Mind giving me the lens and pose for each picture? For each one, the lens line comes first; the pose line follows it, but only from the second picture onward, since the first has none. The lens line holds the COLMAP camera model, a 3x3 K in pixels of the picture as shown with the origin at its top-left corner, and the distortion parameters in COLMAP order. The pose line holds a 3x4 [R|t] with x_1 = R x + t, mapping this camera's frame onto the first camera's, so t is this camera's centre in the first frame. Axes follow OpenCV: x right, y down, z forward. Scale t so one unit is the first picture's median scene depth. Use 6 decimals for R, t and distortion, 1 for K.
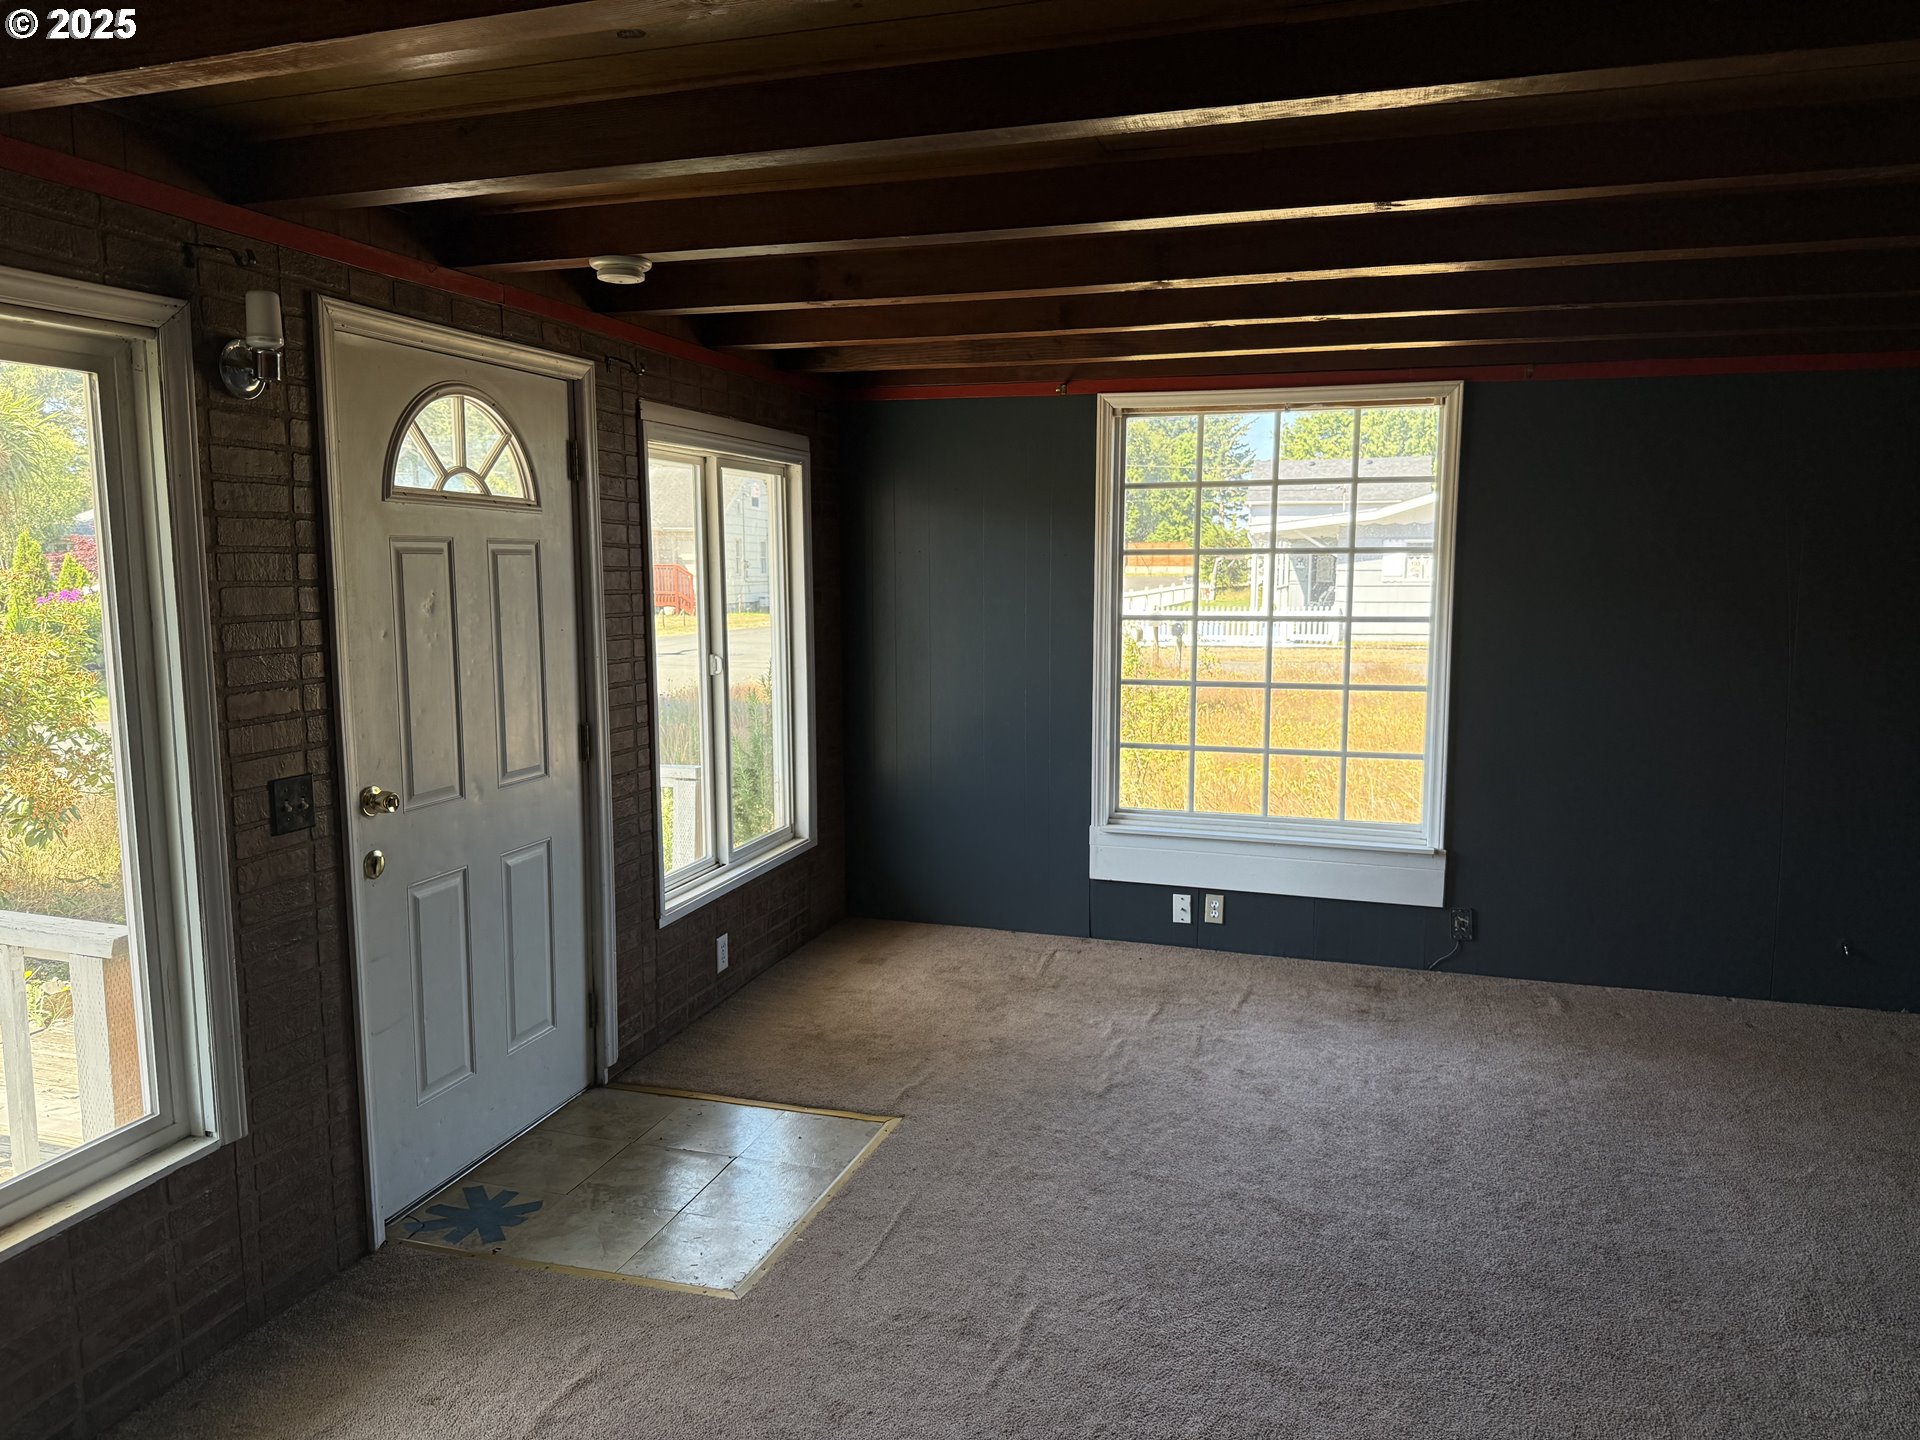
lens RADIAL K [[1334.3, 0, 953.7], [0, 1334.3, 731.6], [0, 0, 1]] dist [0.002011, -0.012171]
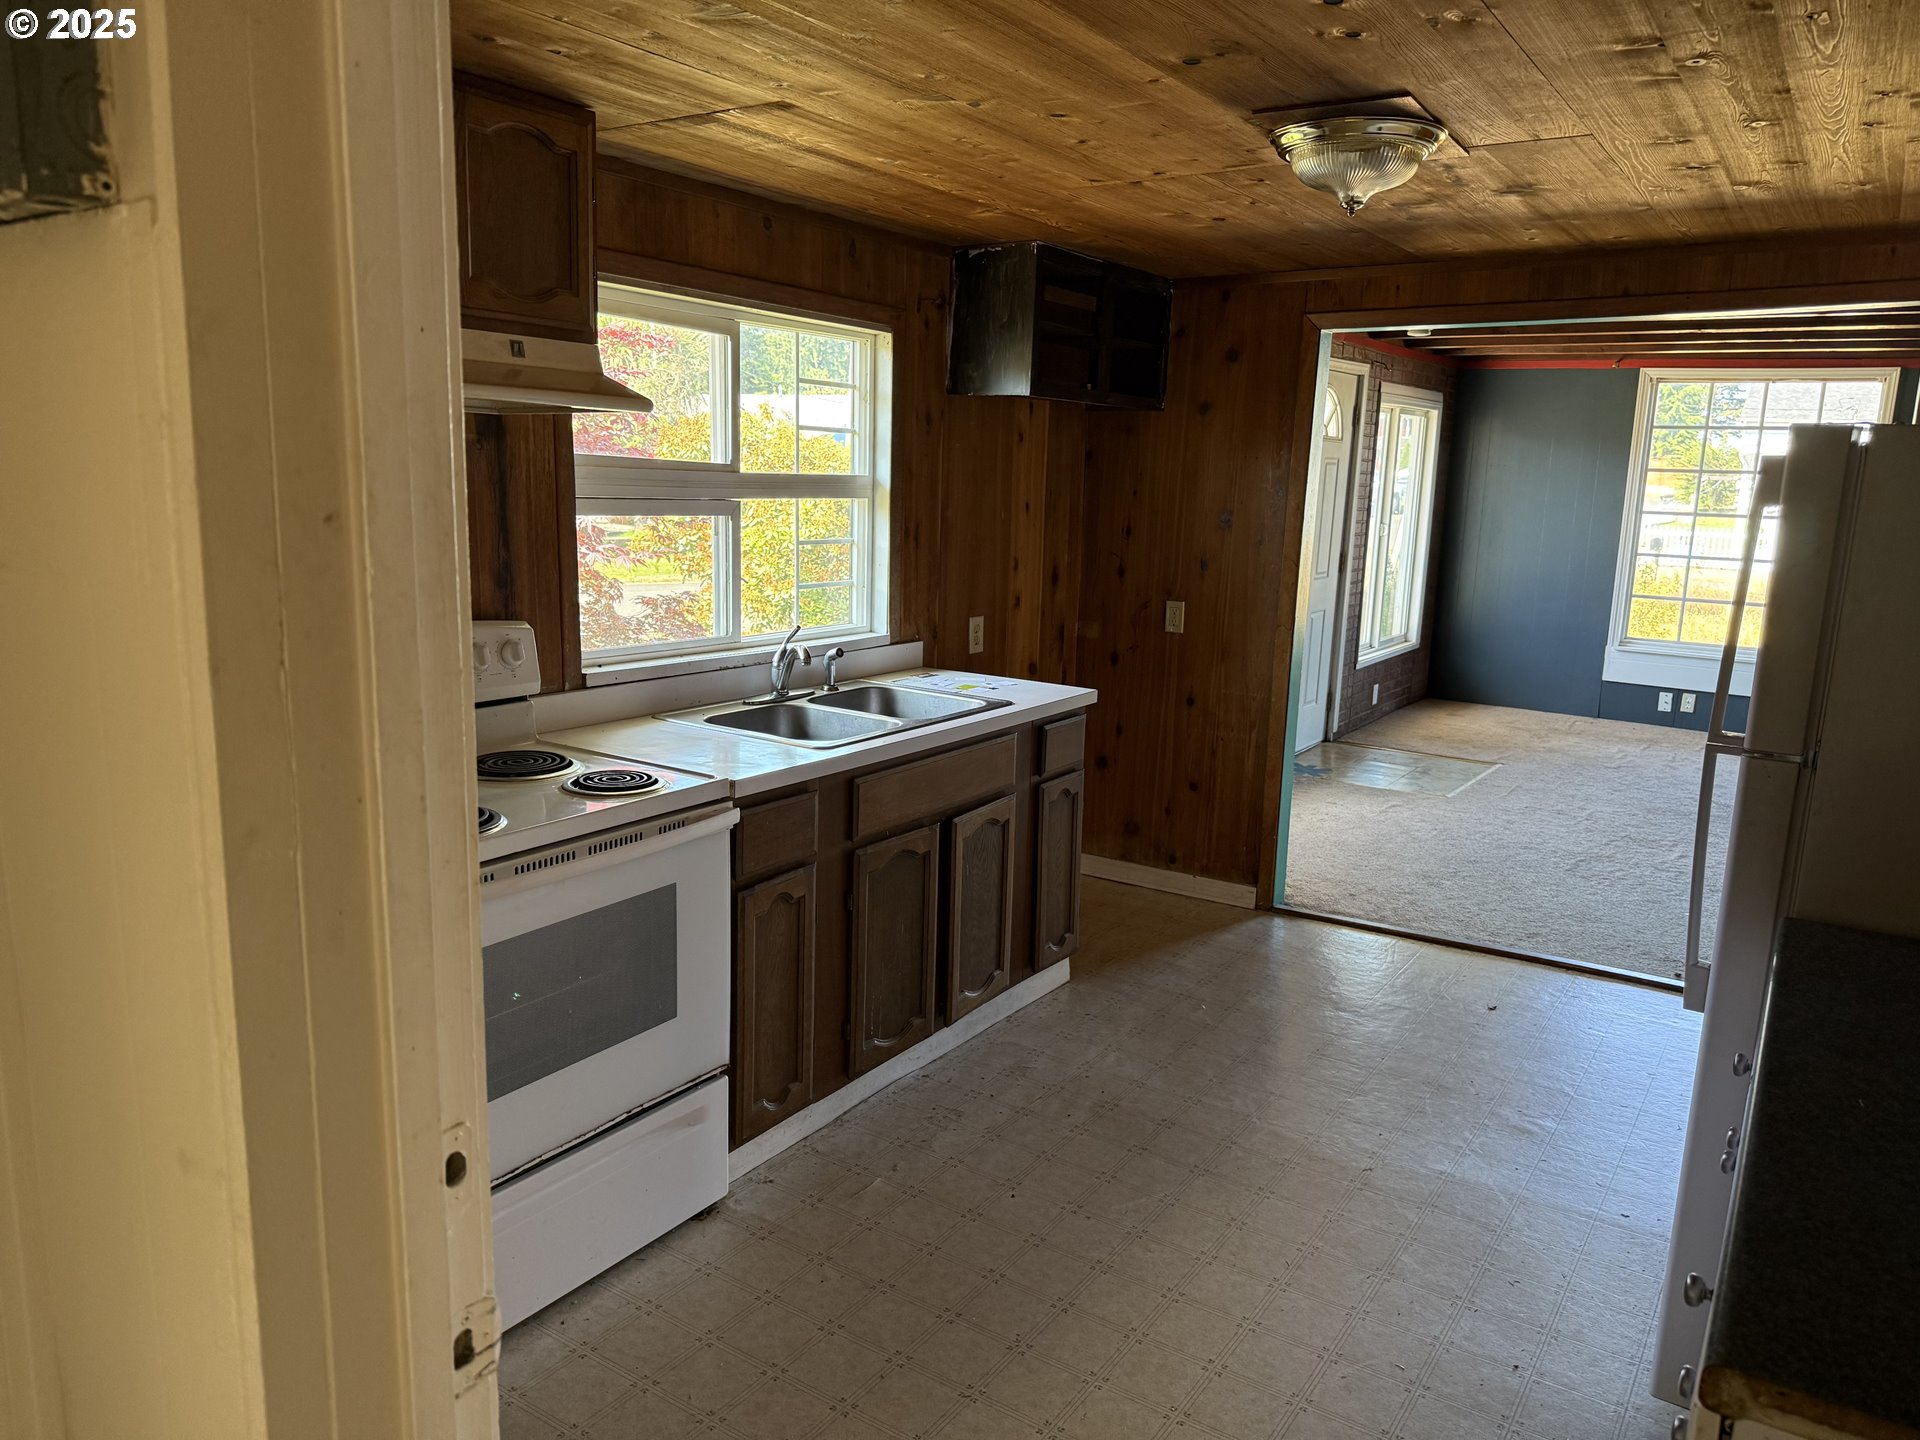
lens RADIAL K [[1334.3, 0, 964.2], [0, 1334.3, 722.4], [0, 0, 1]] dist [0.002011, -0.012171]
pose [[0.952115, 0.084614, -0.293797, -0.151602], [-0.066308, 0.995217, 0.071740, 0.100488], [0.298462, -0.048824, 0.953172, -0.743573]]
